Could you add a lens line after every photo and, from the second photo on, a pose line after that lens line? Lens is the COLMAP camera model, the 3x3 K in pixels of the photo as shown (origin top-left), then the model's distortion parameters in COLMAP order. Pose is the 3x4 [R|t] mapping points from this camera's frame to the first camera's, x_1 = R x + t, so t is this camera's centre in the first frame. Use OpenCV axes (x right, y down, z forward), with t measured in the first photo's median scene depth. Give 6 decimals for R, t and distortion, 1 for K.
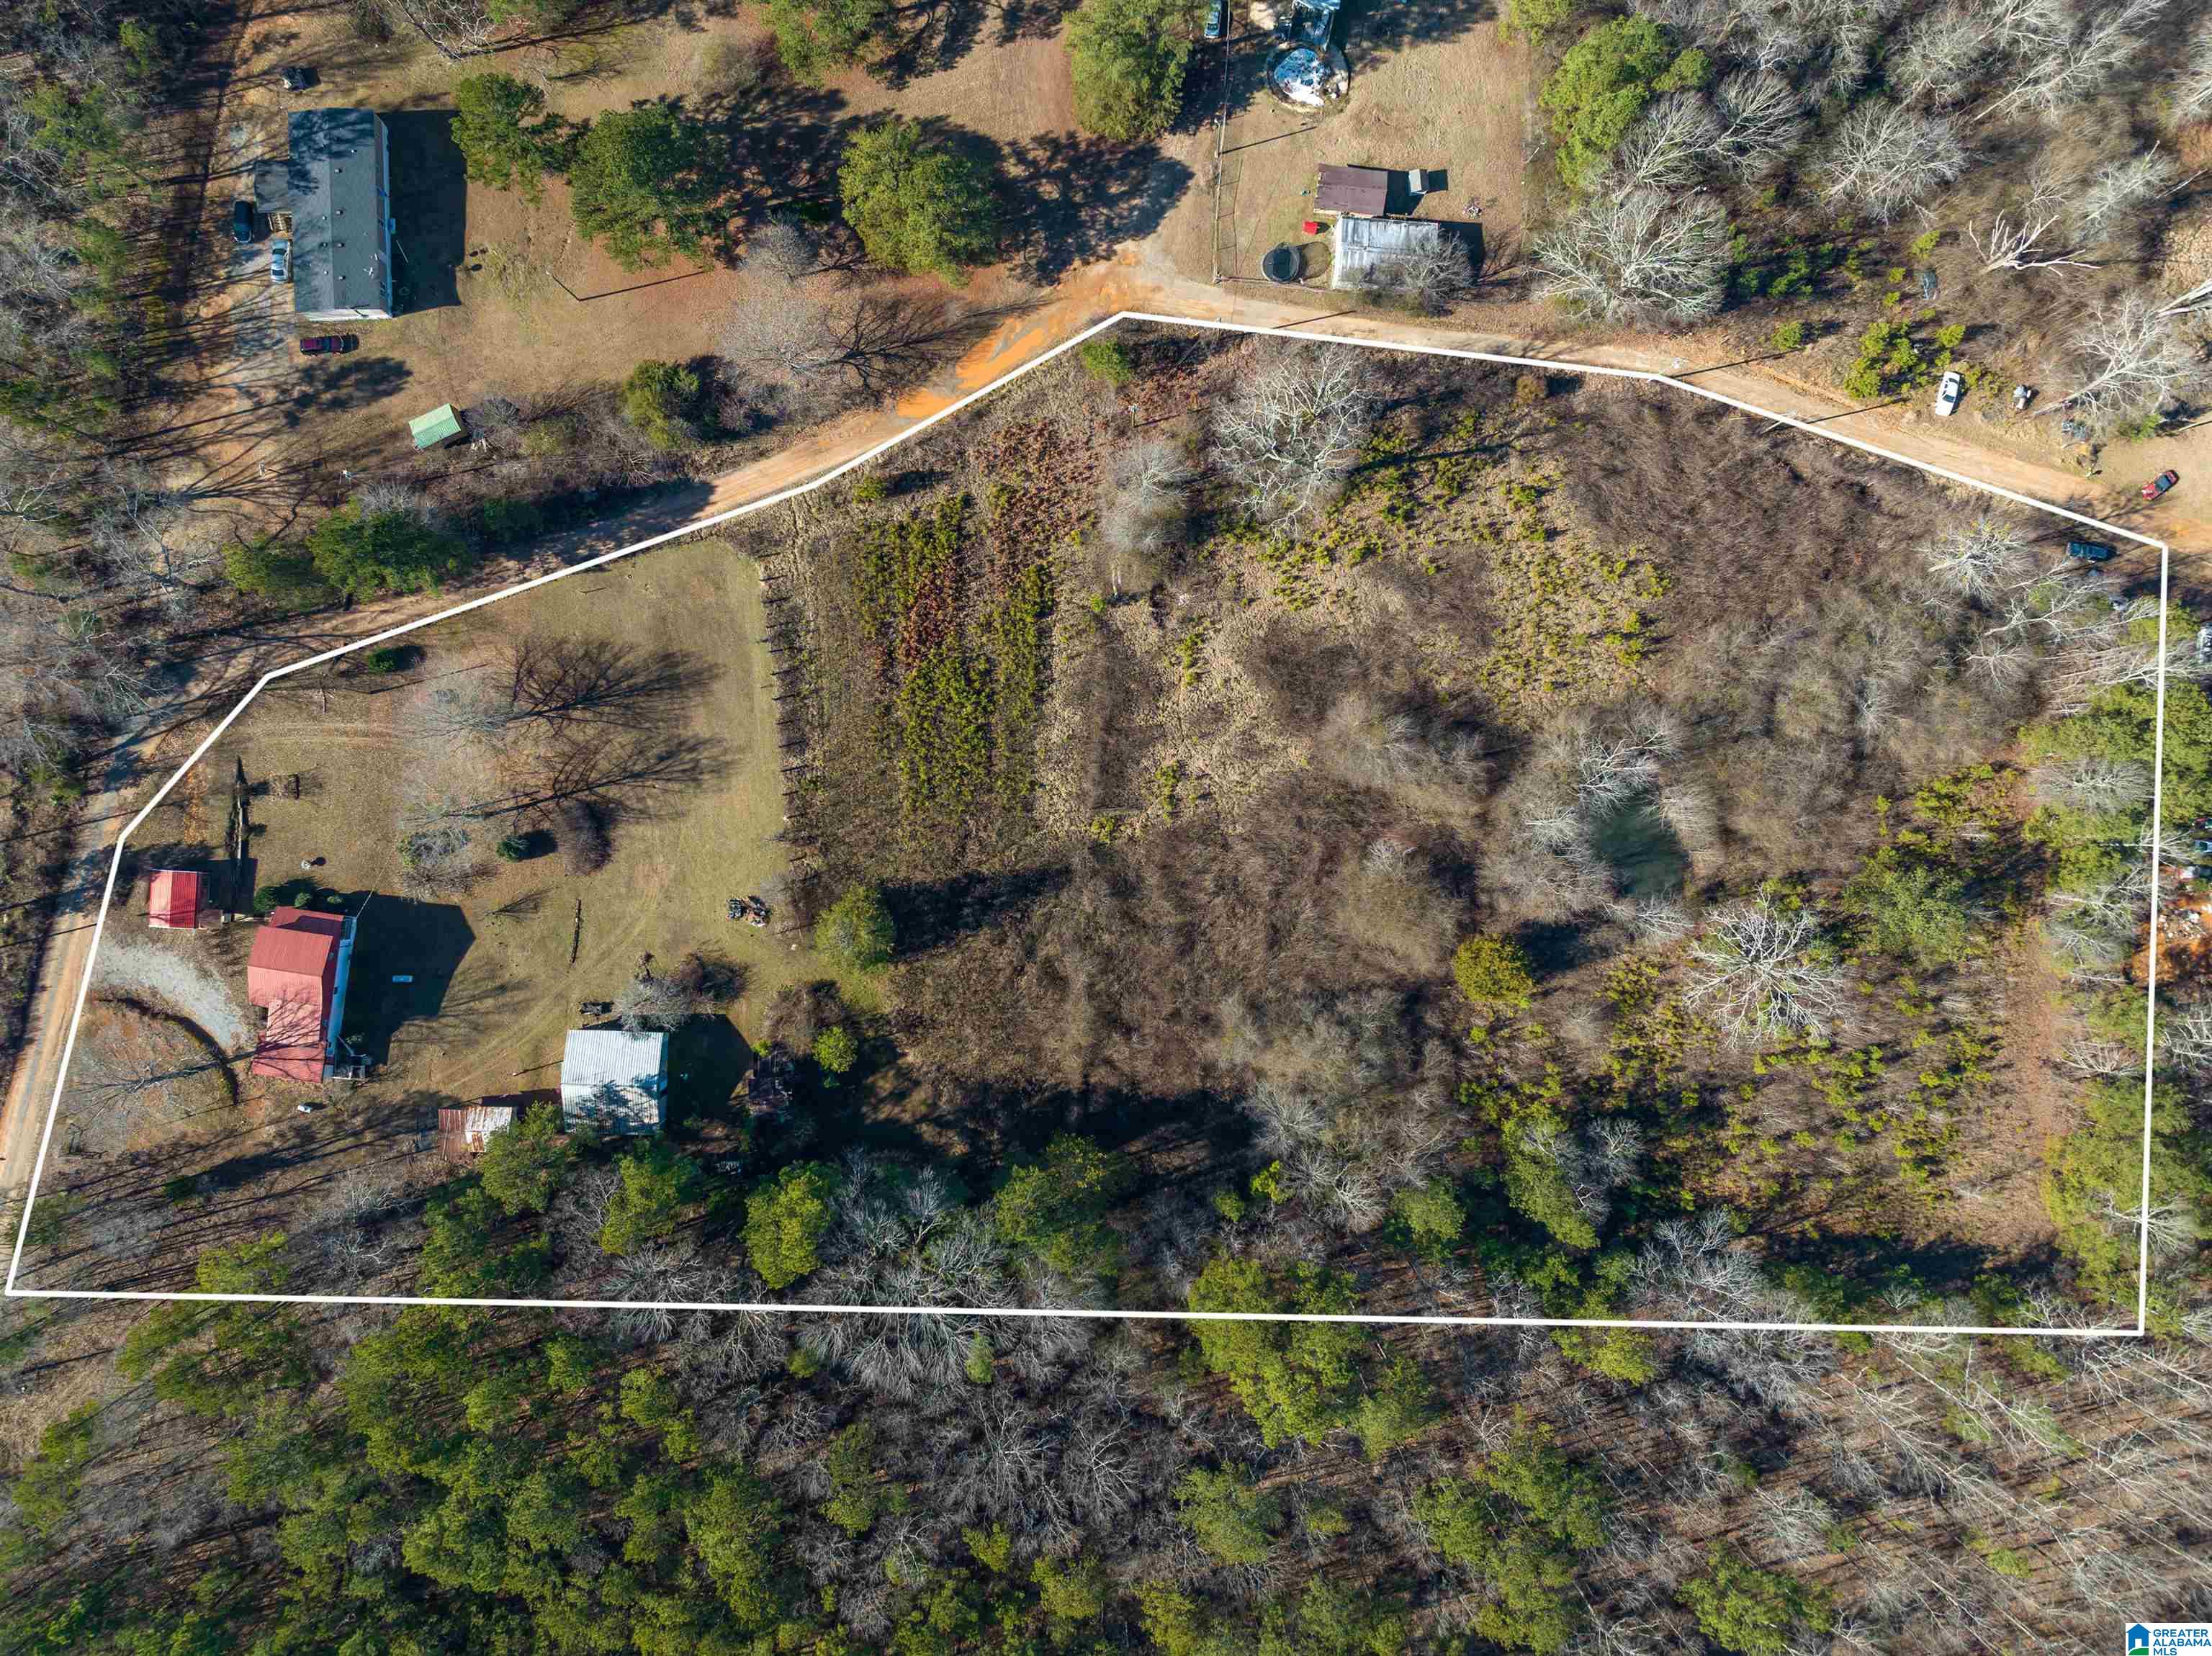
lens RADIAL K [[1562.2, 0, 1117.0], [0, 1562.2, 811.6], [0, 0, 1]] dist [-0.047091, 0.018453]
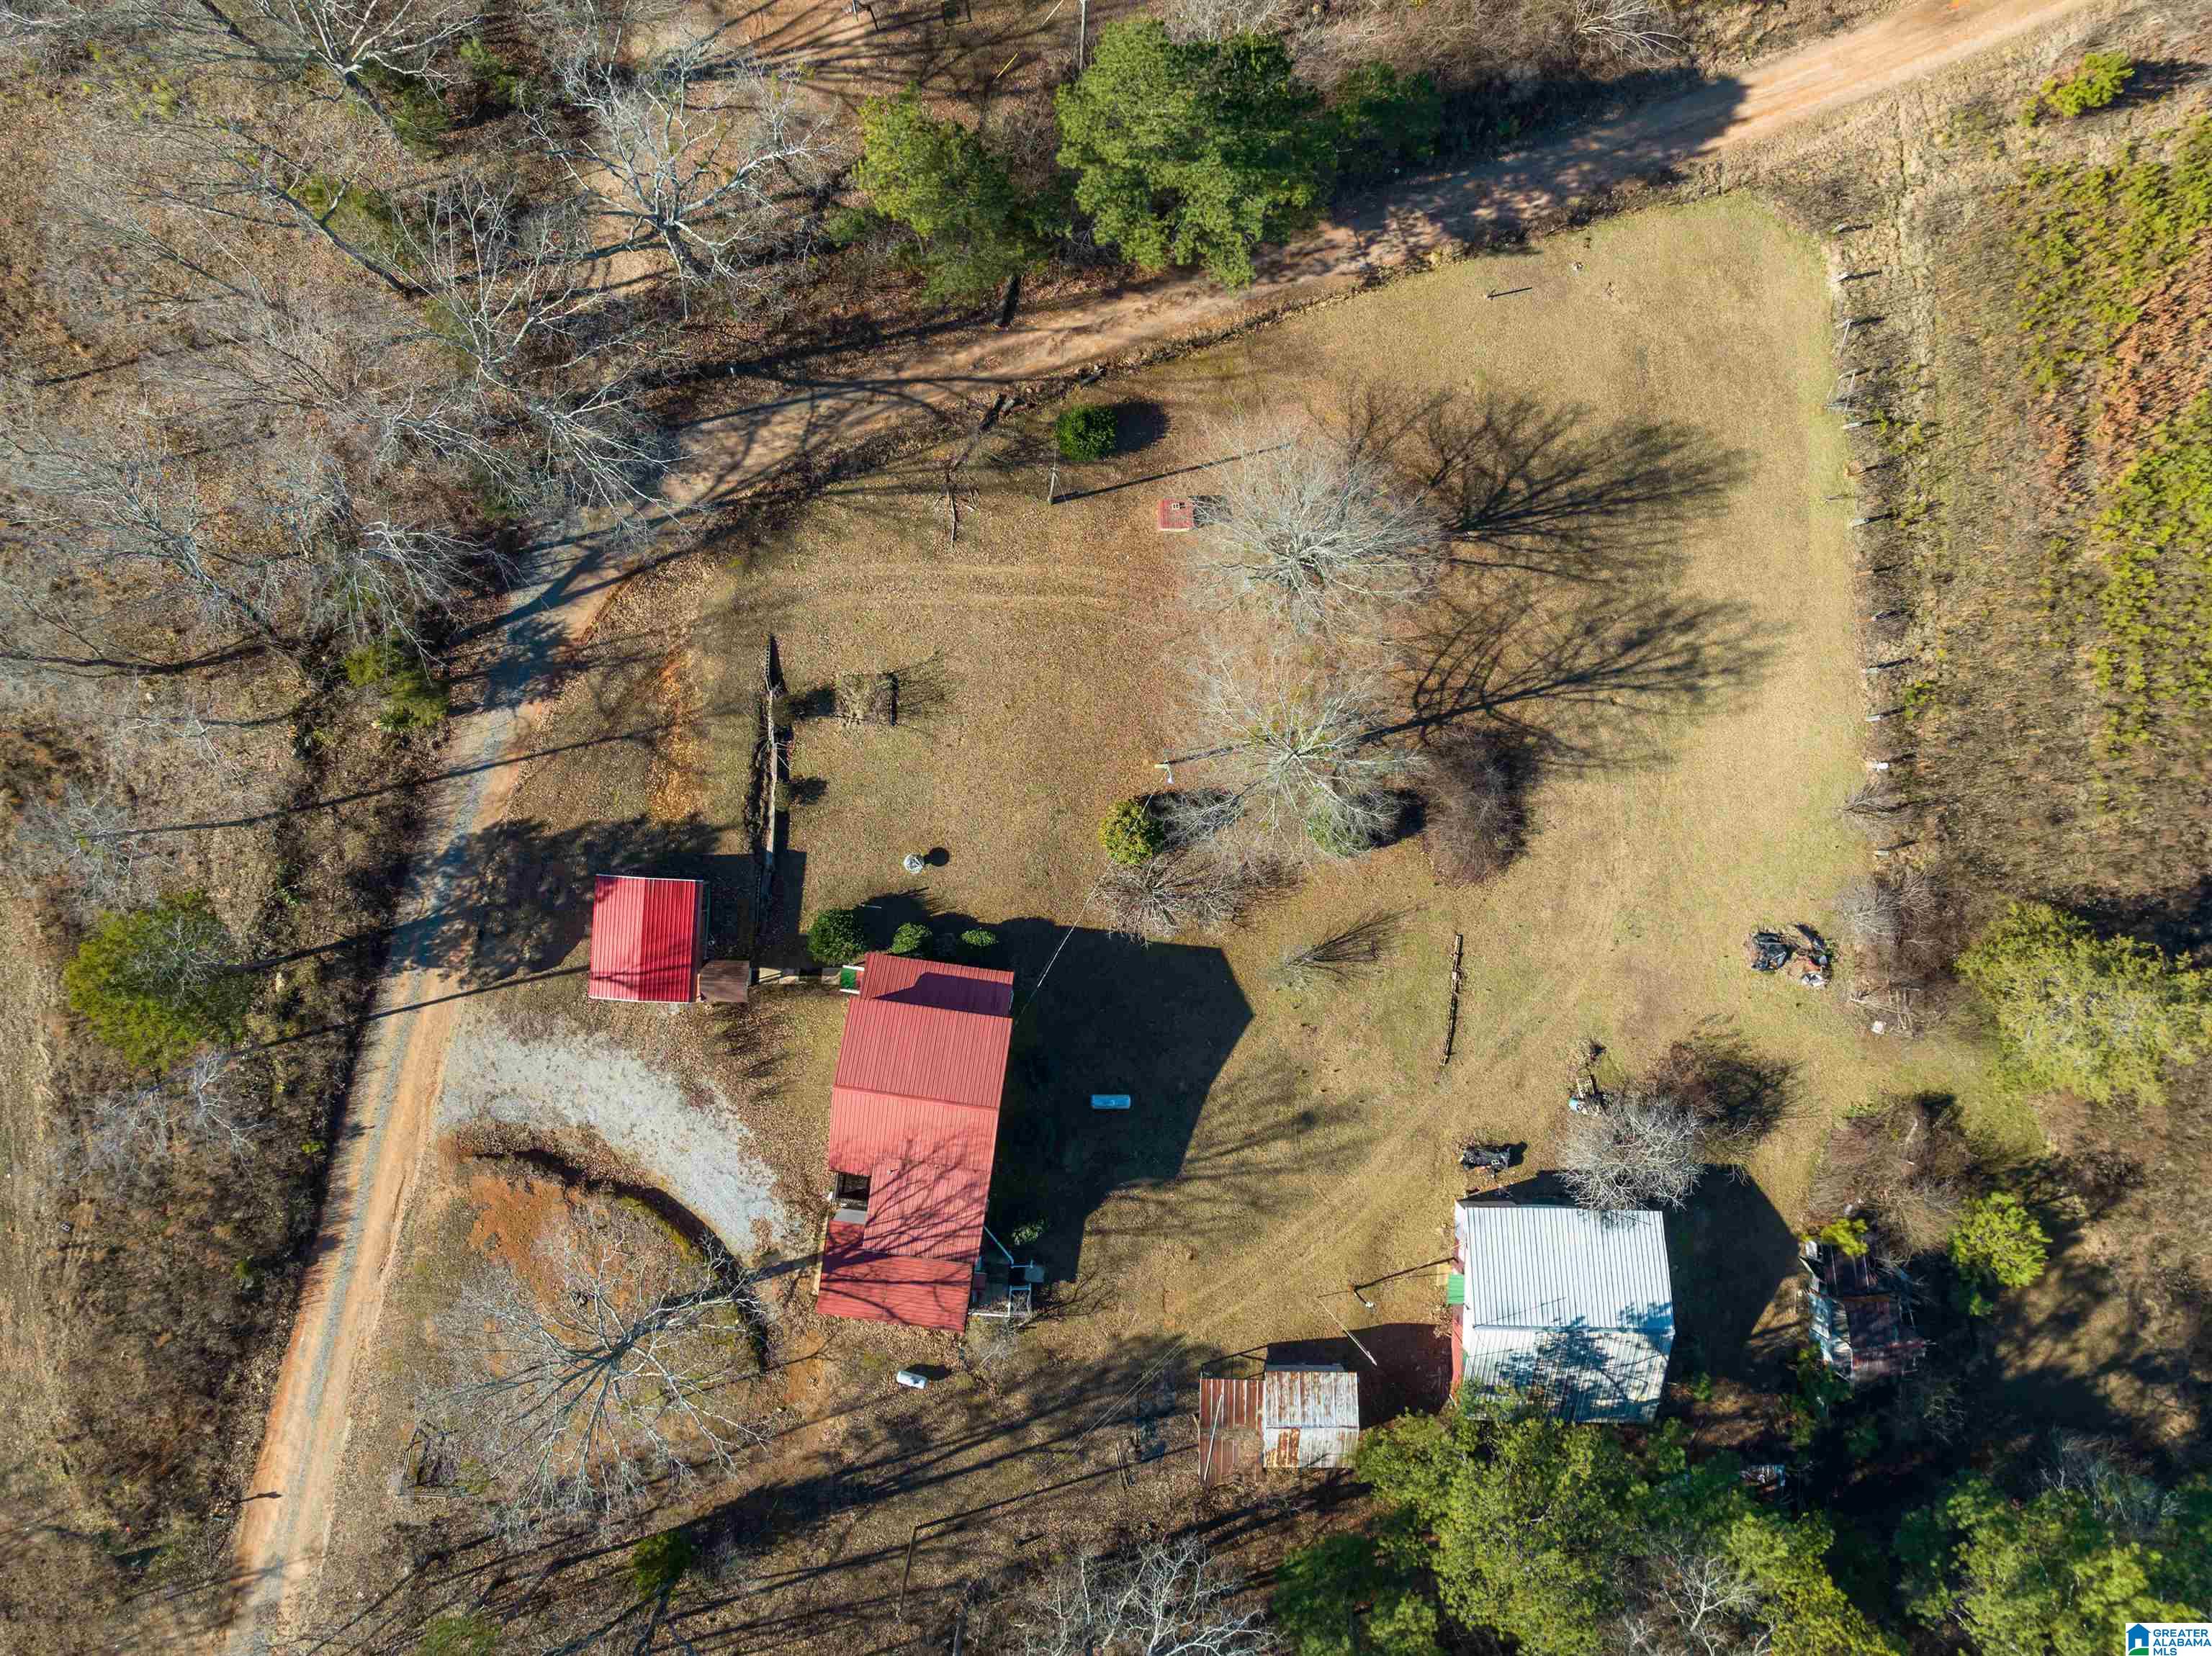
lens RADIAL K [[1562.2, 0, 1092.3], [0, 1562.2, 811.1], [0, 0, 1]] dist [-0.047091, 0.018453]
pose [[0.999981, -0.002677, -0.005541, -0.461819], [0.002650, 0.999984, -0.004924, 0.020468], [0.005554, 0.004910, 0.999973, 0.516763]]
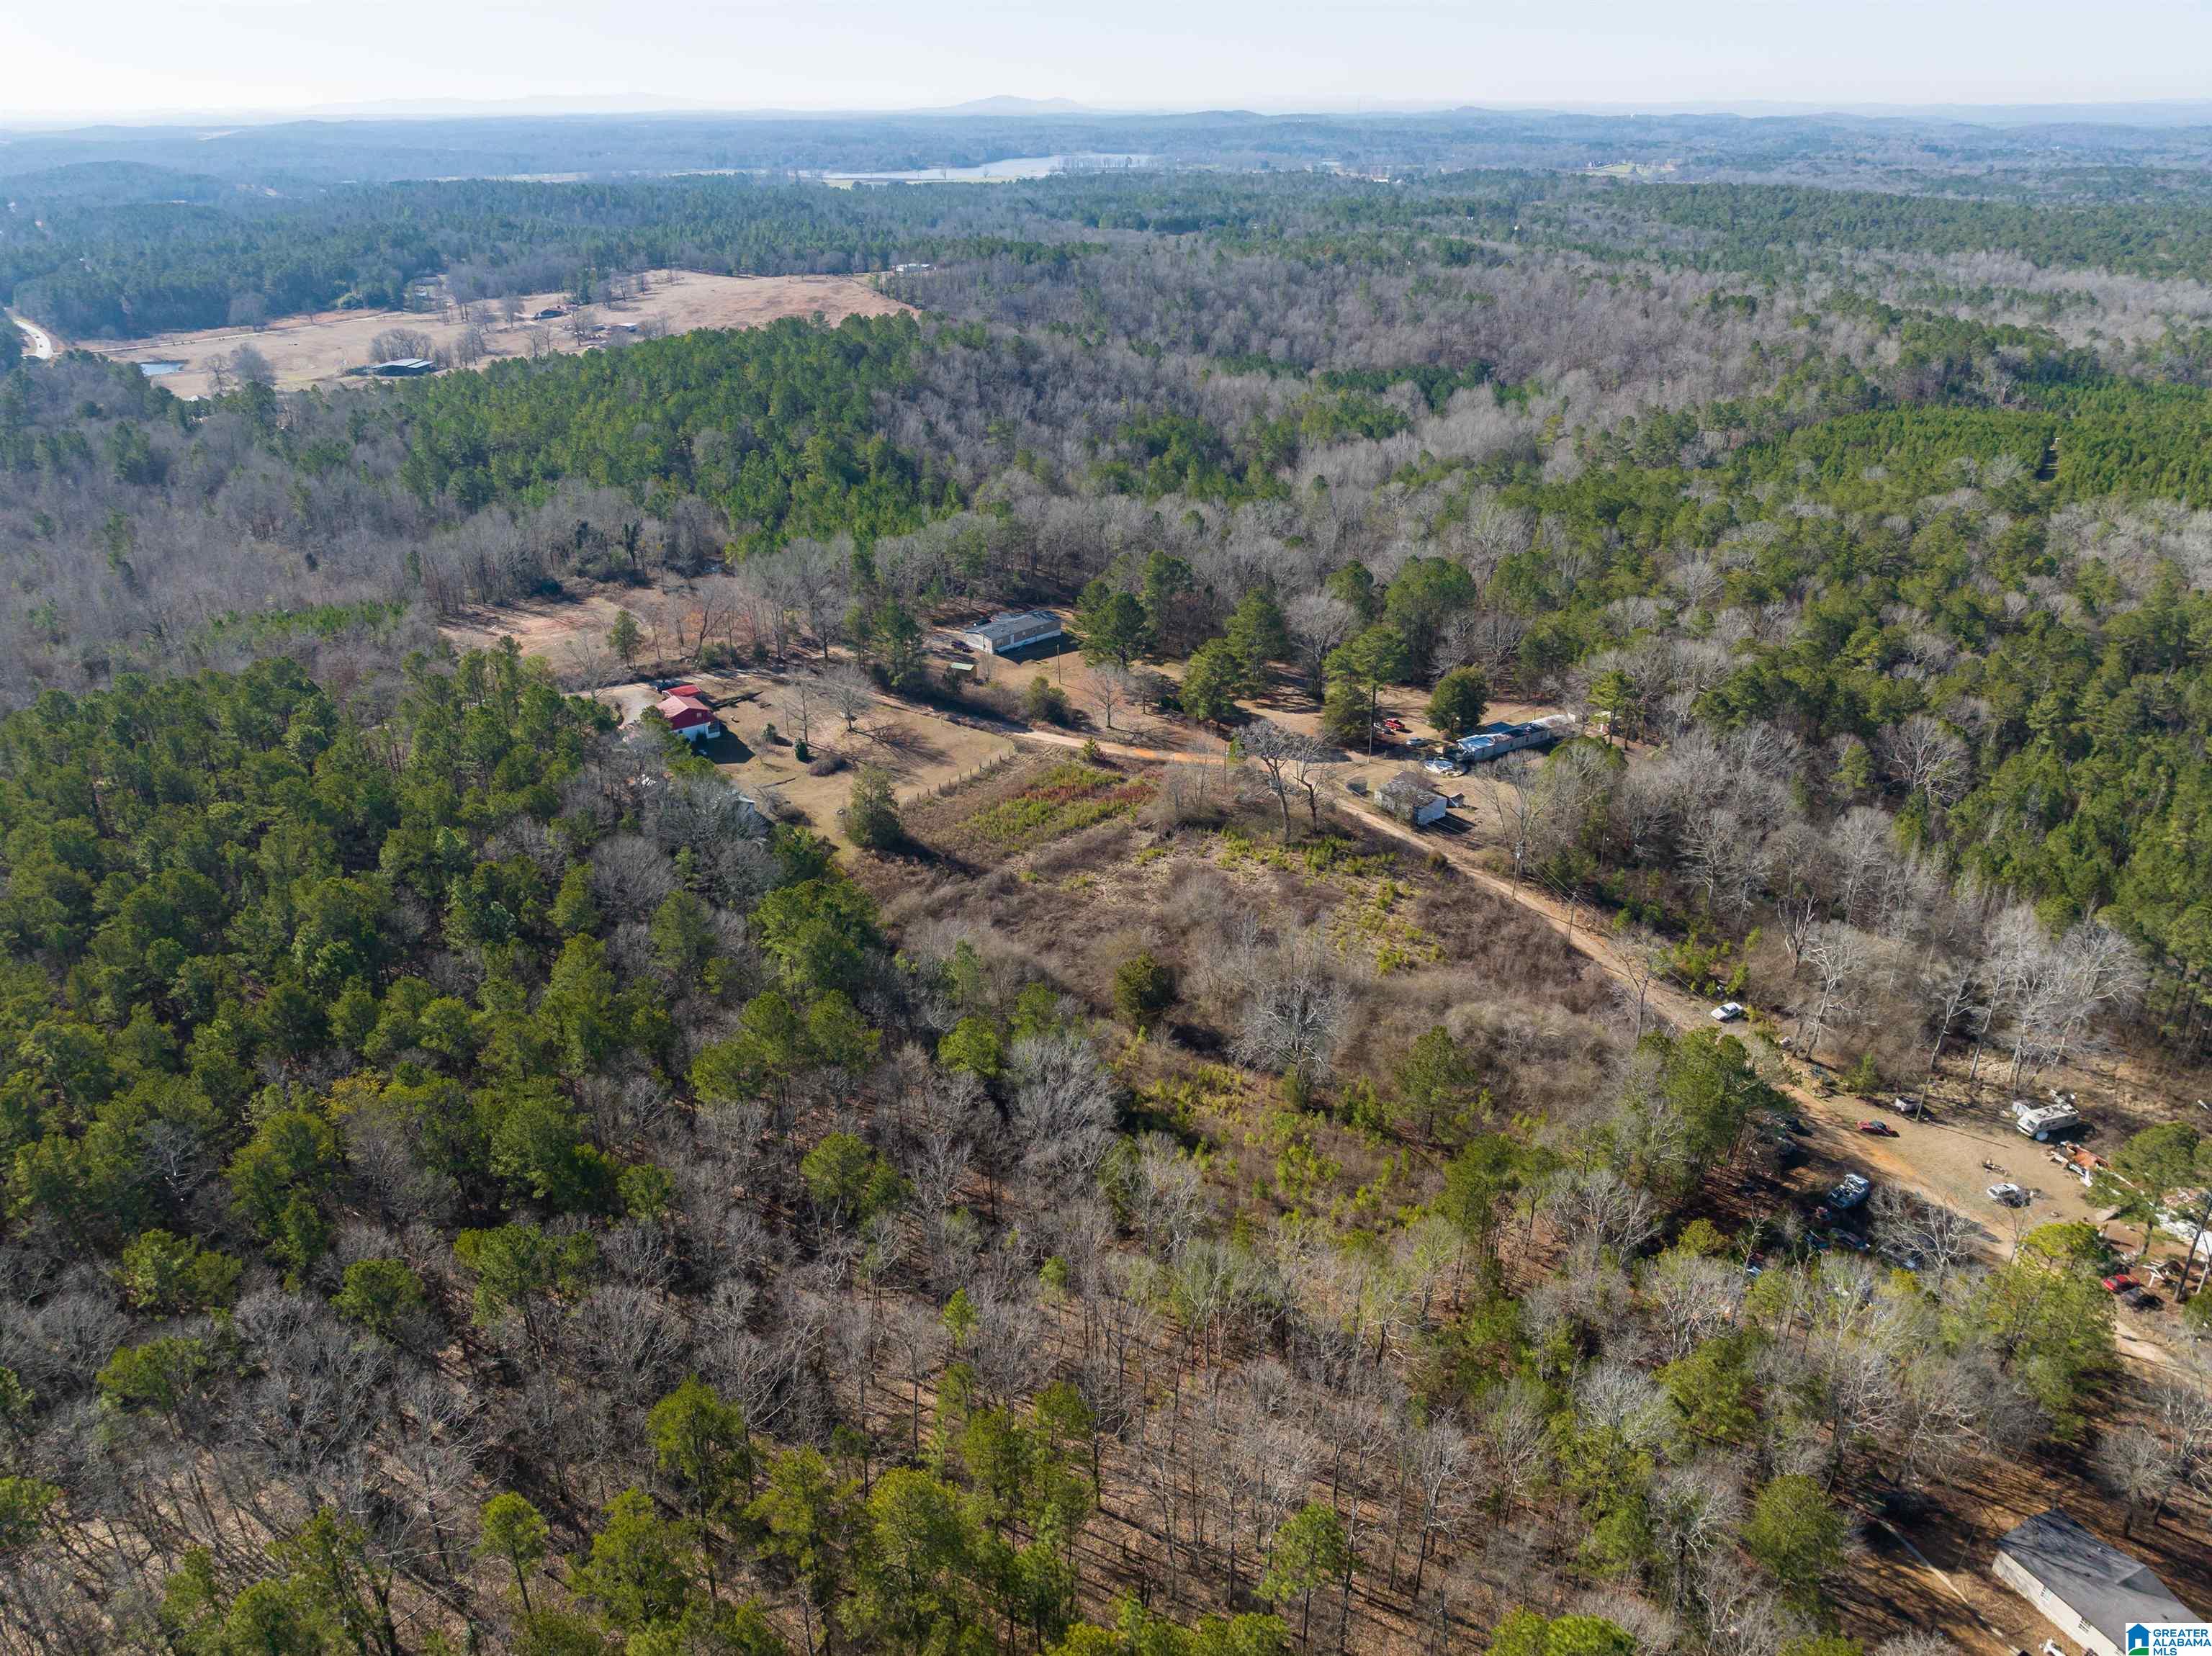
lens RADIAL K [[1562.2, 0, 1108.8], [0, 1562.2, 834.0], [0, 0, 1]] dist [-0.047091, 0.018453]
pose [[0.681298, 0.303412, -0.666163, 1.046756], [-0.731985, 0.289233, -0.616881, 0.880586], [0.005507, 0.907902, 0.419147, 0.346704]]
